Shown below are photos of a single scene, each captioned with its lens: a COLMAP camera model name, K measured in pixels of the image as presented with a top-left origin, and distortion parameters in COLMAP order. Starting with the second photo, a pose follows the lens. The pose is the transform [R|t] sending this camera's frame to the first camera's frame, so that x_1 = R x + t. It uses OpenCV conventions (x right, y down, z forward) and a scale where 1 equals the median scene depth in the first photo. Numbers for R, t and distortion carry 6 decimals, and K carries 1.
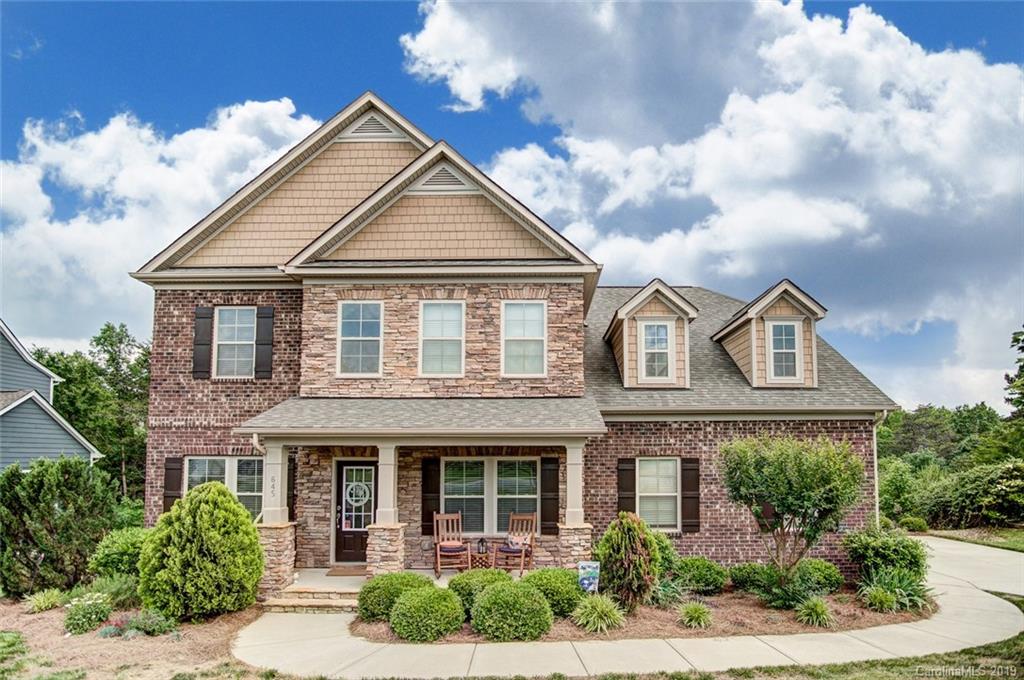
lens RADIAL K [[1008.5, 0, 508.3], [0, 1008.5, 323.3], [0, 0, 1]] dist [-0.041907, -0.006480]
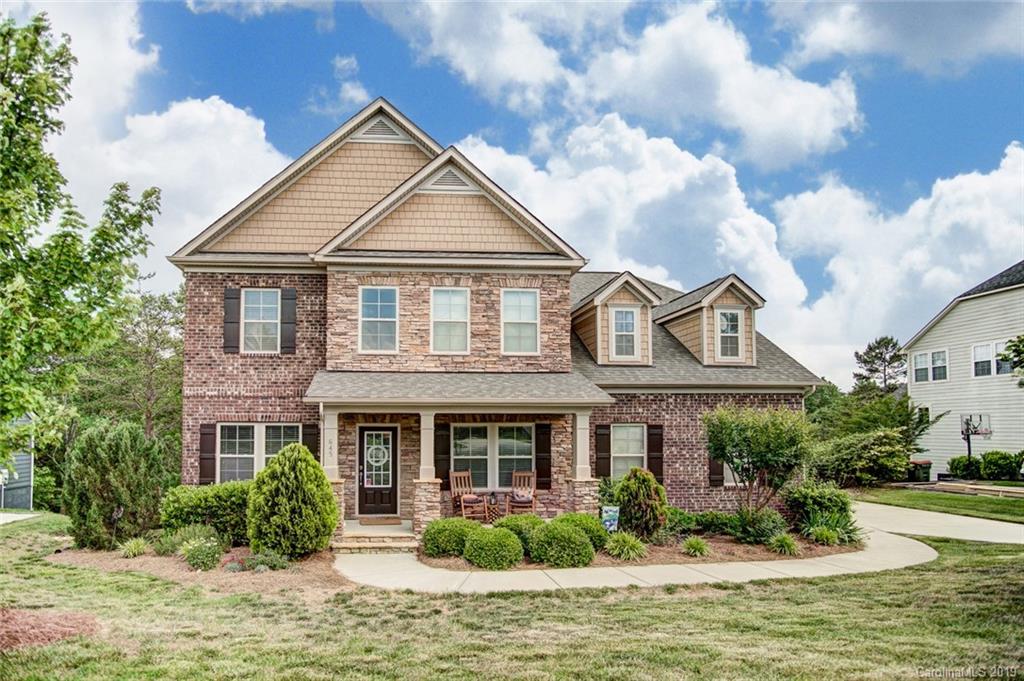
lens RADIAL K [[1008.5, 0, 508.3], [0, 1008.5, 323.8], [0, 0, 1]] dist [-0.041907, -0.006480]
pose [[0.989974, 0.015093, 0.140443, -0.161241], [-0.019244, 0.999416, 0.028248, -0.014921], [-0.139935, -0.030667, 0.989686, -0.146398]]
